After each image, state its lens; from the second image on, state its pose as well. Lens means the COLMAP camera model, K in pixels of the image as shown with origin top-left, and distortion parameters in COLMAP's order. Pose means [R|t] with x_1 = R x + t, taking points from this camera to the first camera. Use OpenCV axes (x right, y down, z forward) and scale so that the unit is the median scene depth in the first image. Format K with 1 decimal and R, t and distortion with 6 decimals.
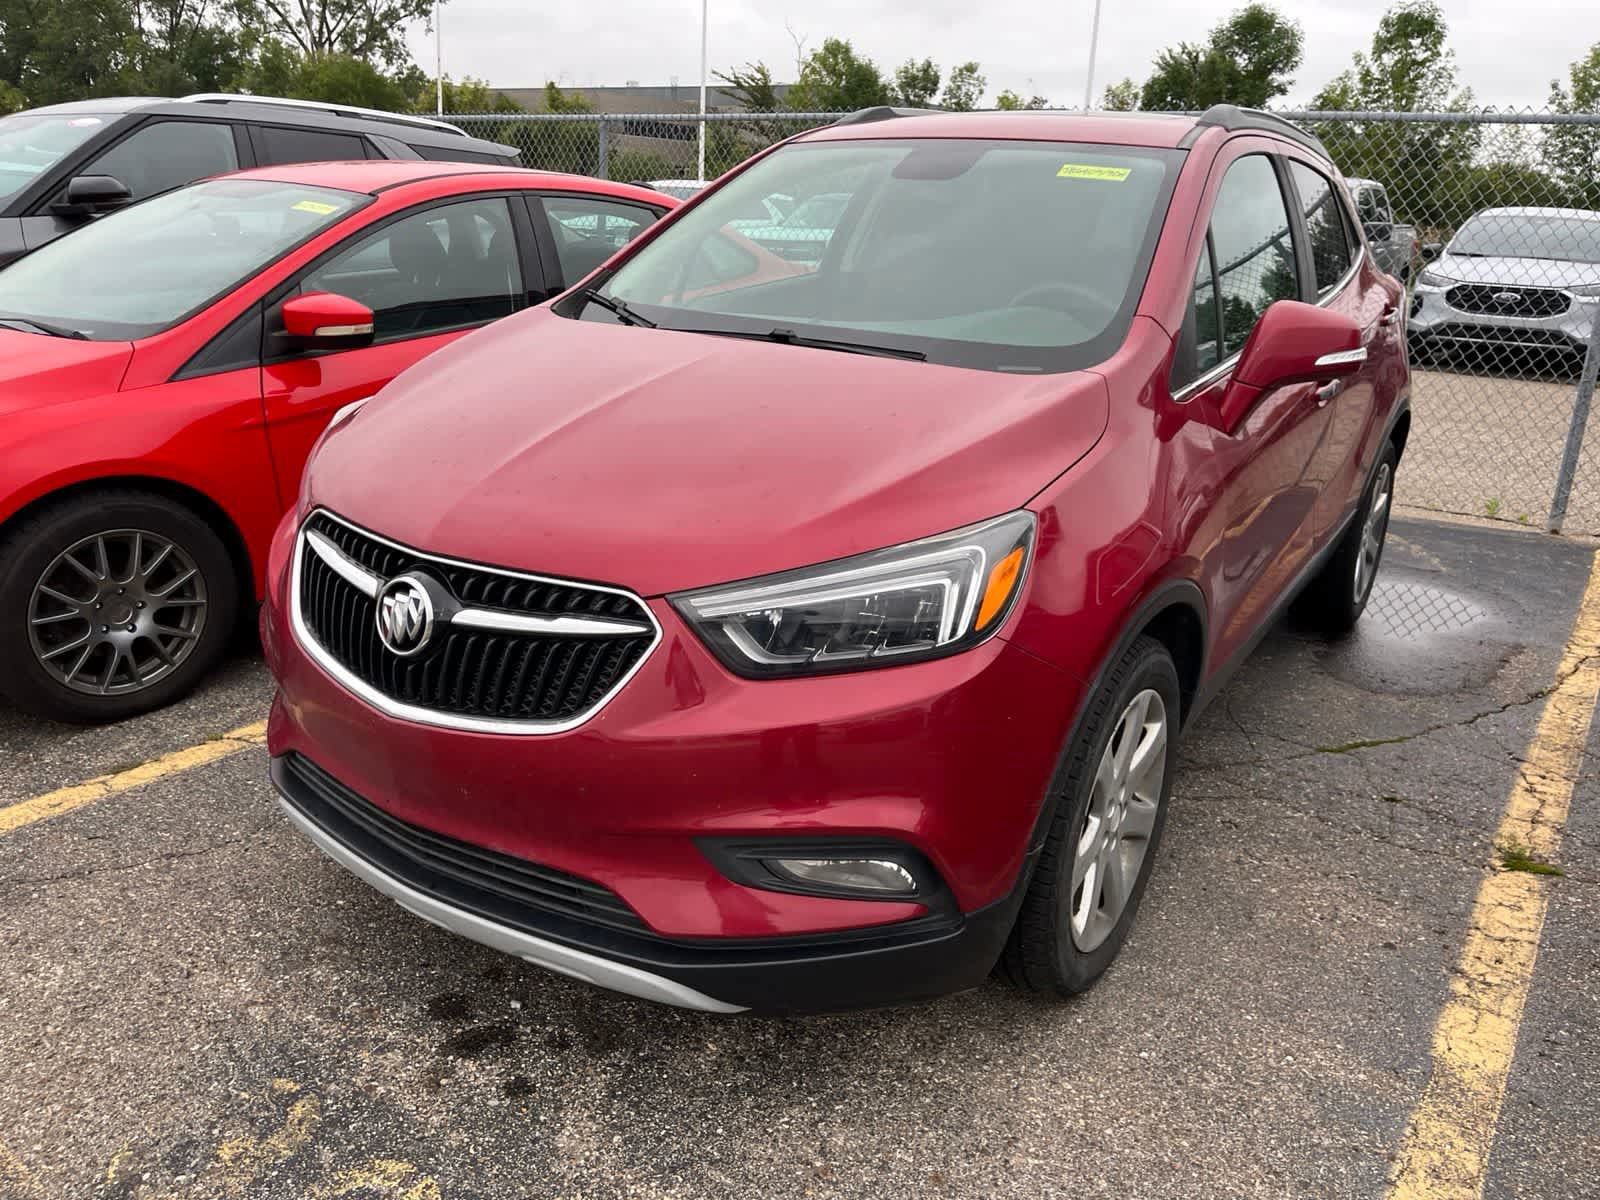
lens RADIAL K [[1209.7, 0, 782.9], [0, 1209.7, 590.9], [0, 0, 1]] dist [0.085268, -0.121224]
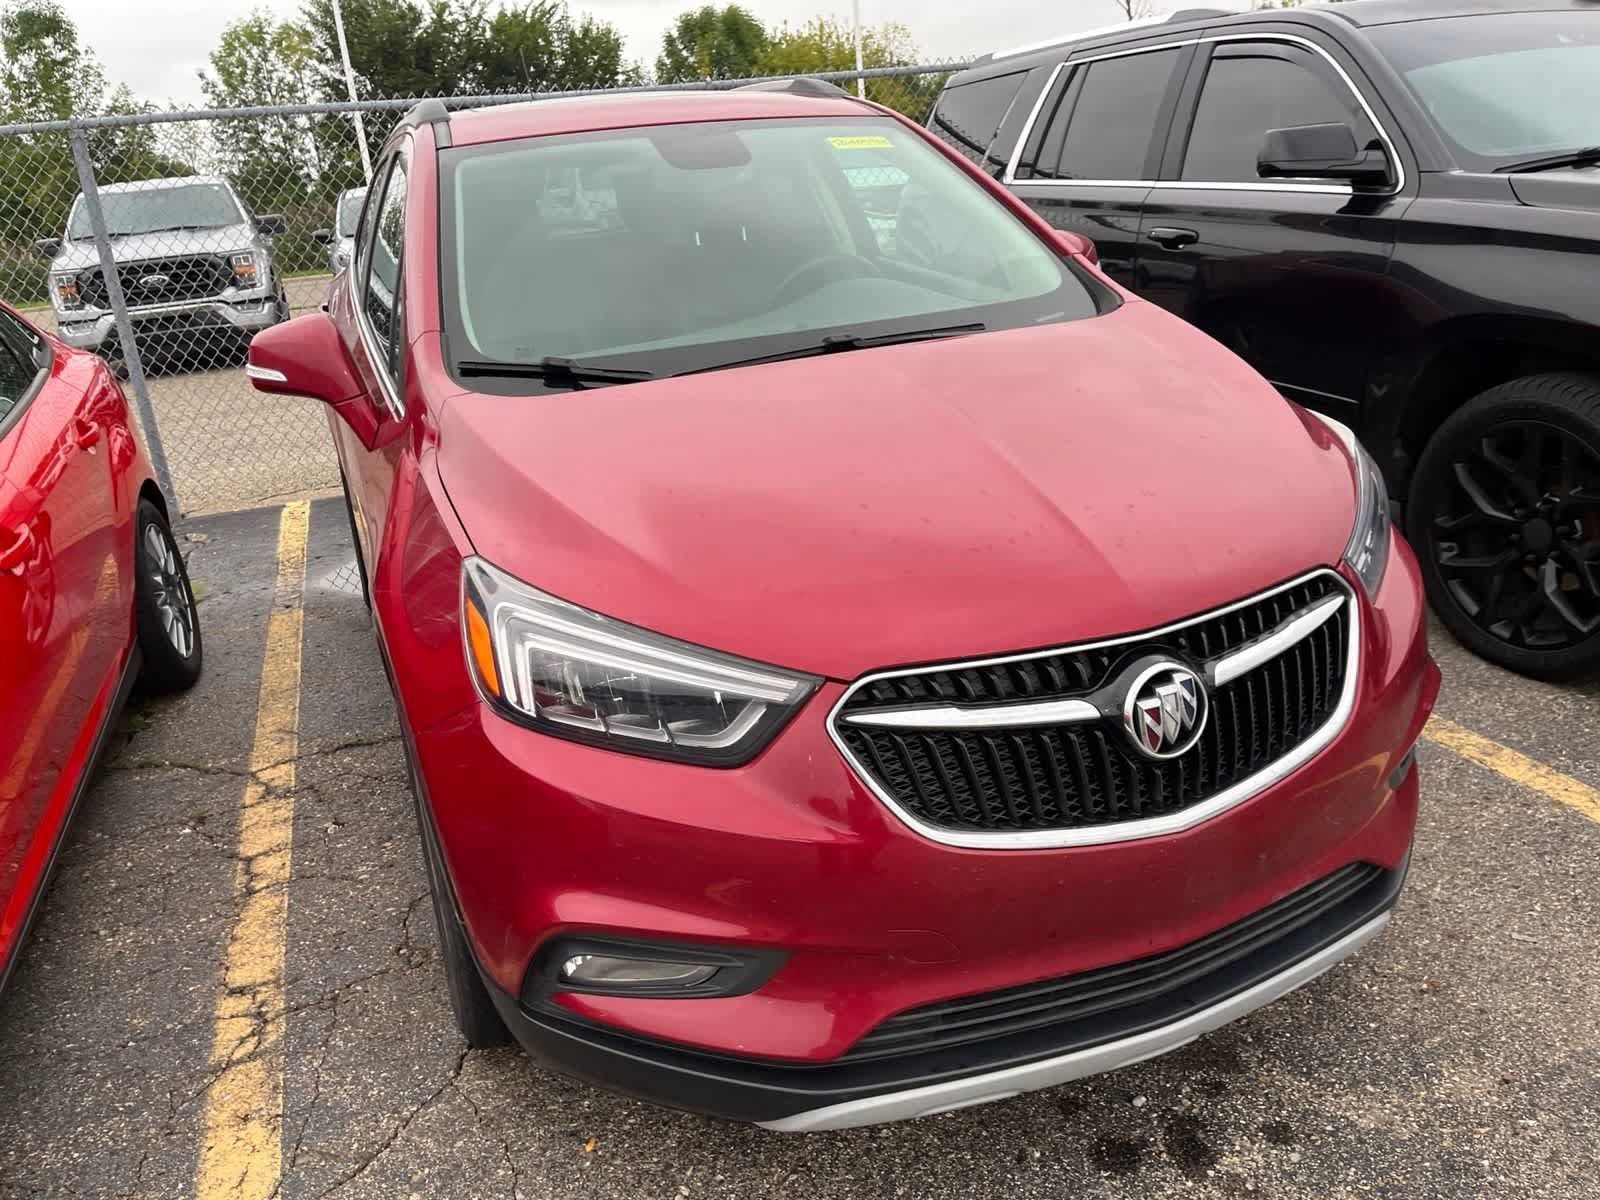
lens RADIAL K [[1209.7, 0, 788.1], [0, 1209.7, 613.5], [0, 0, 1]] dist [0.085268, -0.121224]
pose [[0.554299, -0.367341, 0.746869, -0.601878], [0.354324, 0.916109, 0.187614, -0.163601], [-0.753131, 0.160639, 0.637956, 0.382518]]
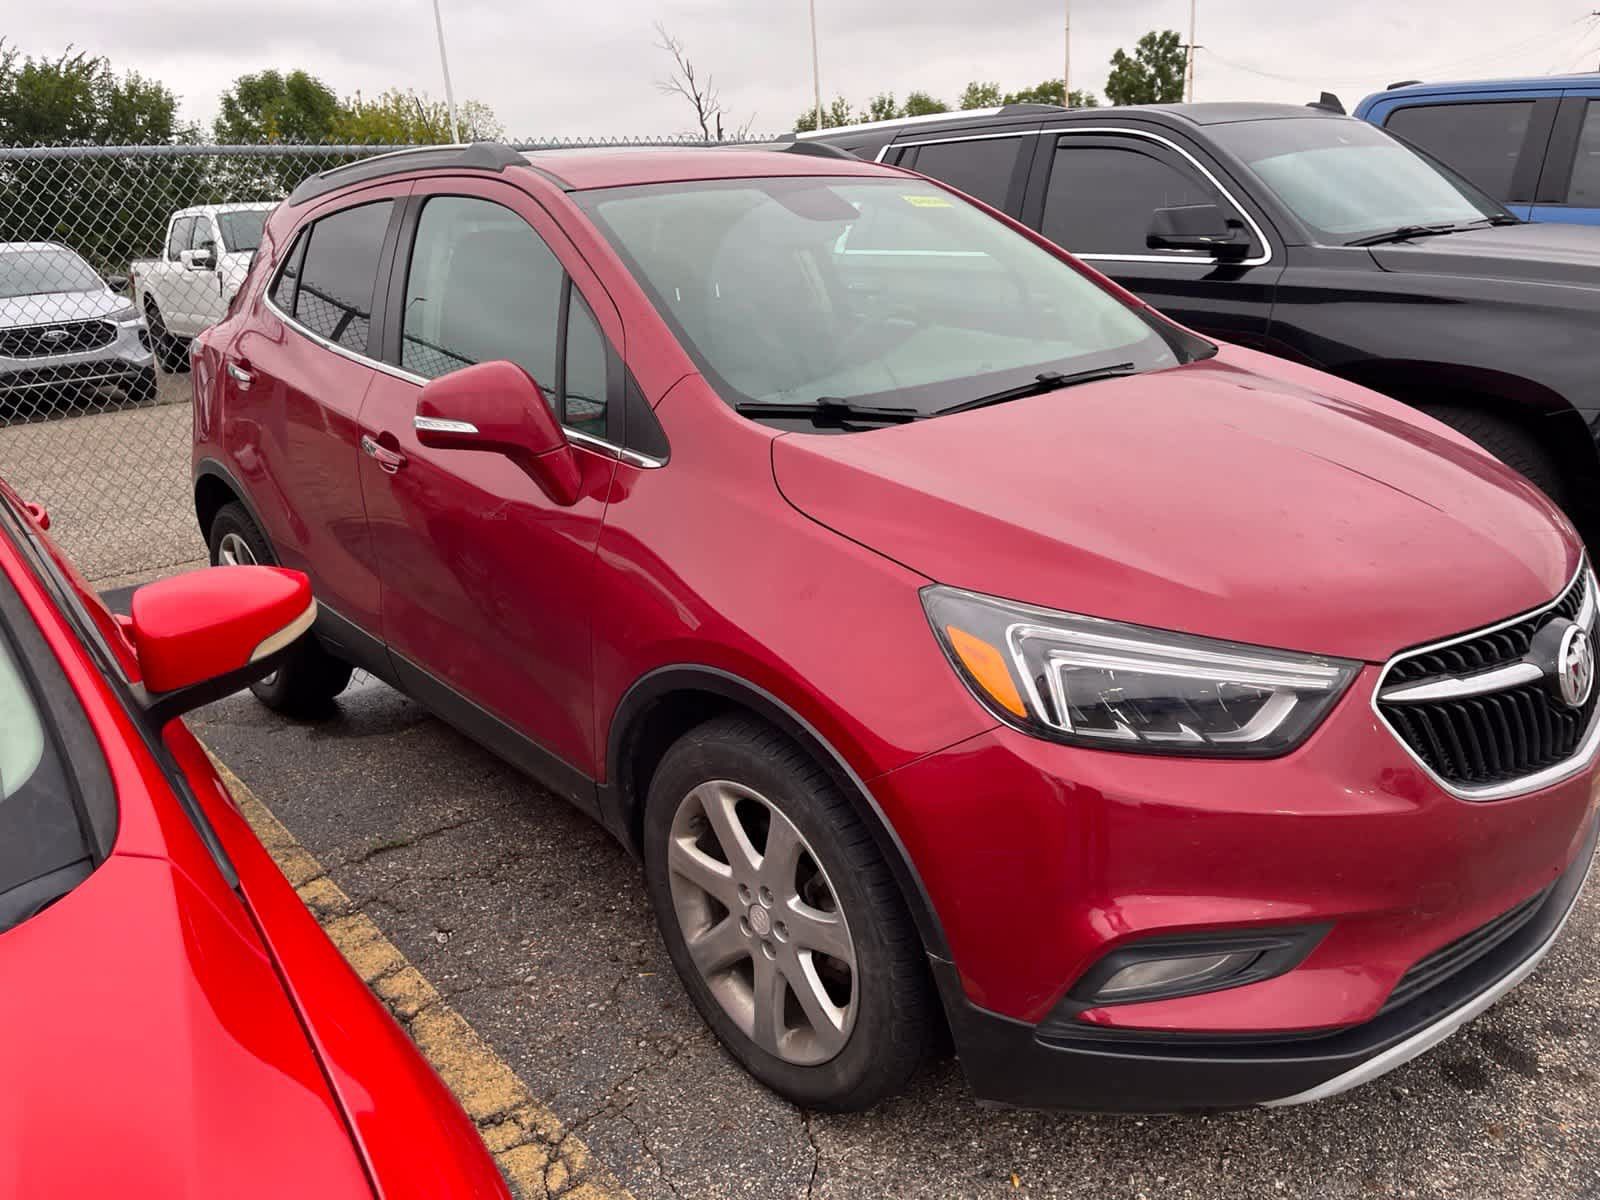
lens RADIAL K [[1209.7, 0, 805.7], [0, 1209.7, 604.3], [0, 0, 1]] dist [0.085268, -0.121224]
pose [[0.242741, -0.347584, 0.905683, -0.767832], [0.358446, 0.899673, 0.249208, -0.281119], [-0.901440, 0.264145, 0.342978, 0.697703]]
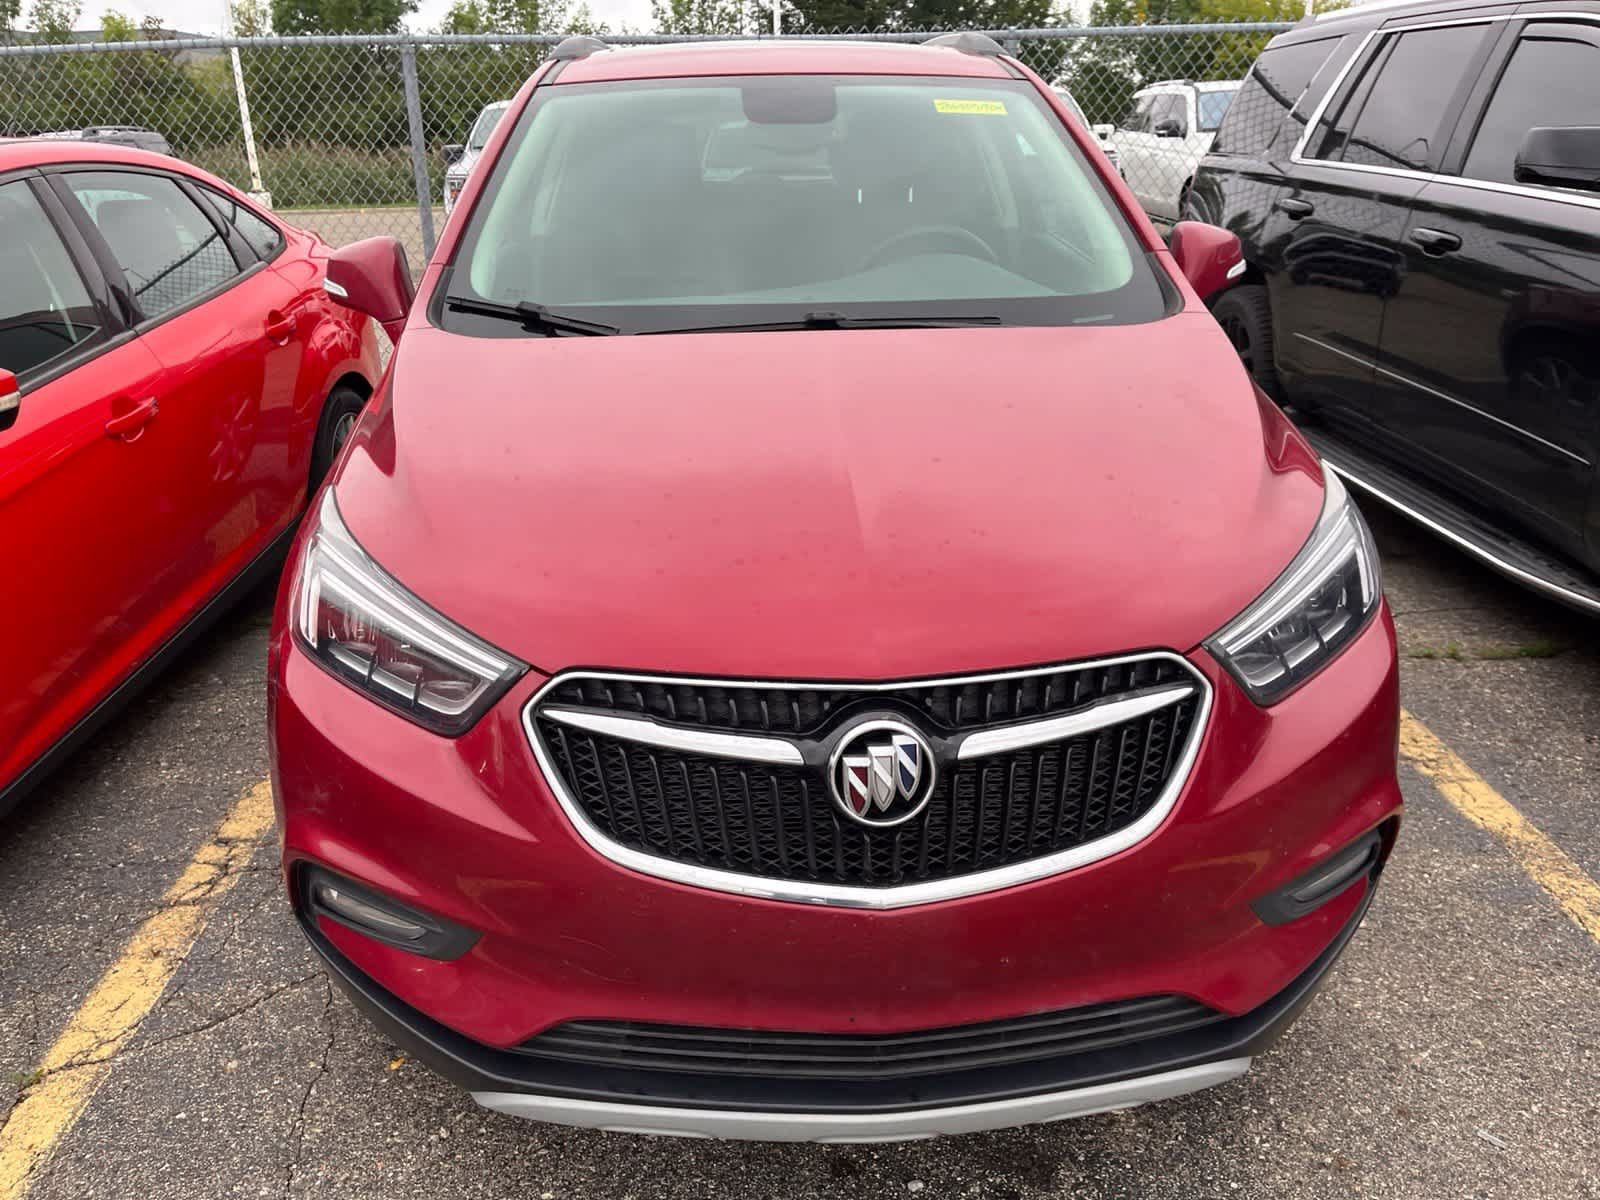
lens RADIAL K [[1209.7, 0, 787.1], [0, 1209.7, 607.3], [0, 0, 1]] dist [0.085268, -0.121224]
pose [[0.794132, -0.269343, 0.544802, -0.421173], [0.232035, 0.962895, 0.137816, -0.109703], [-0.561707, 0.016969, 0.827163, 0.248406]]
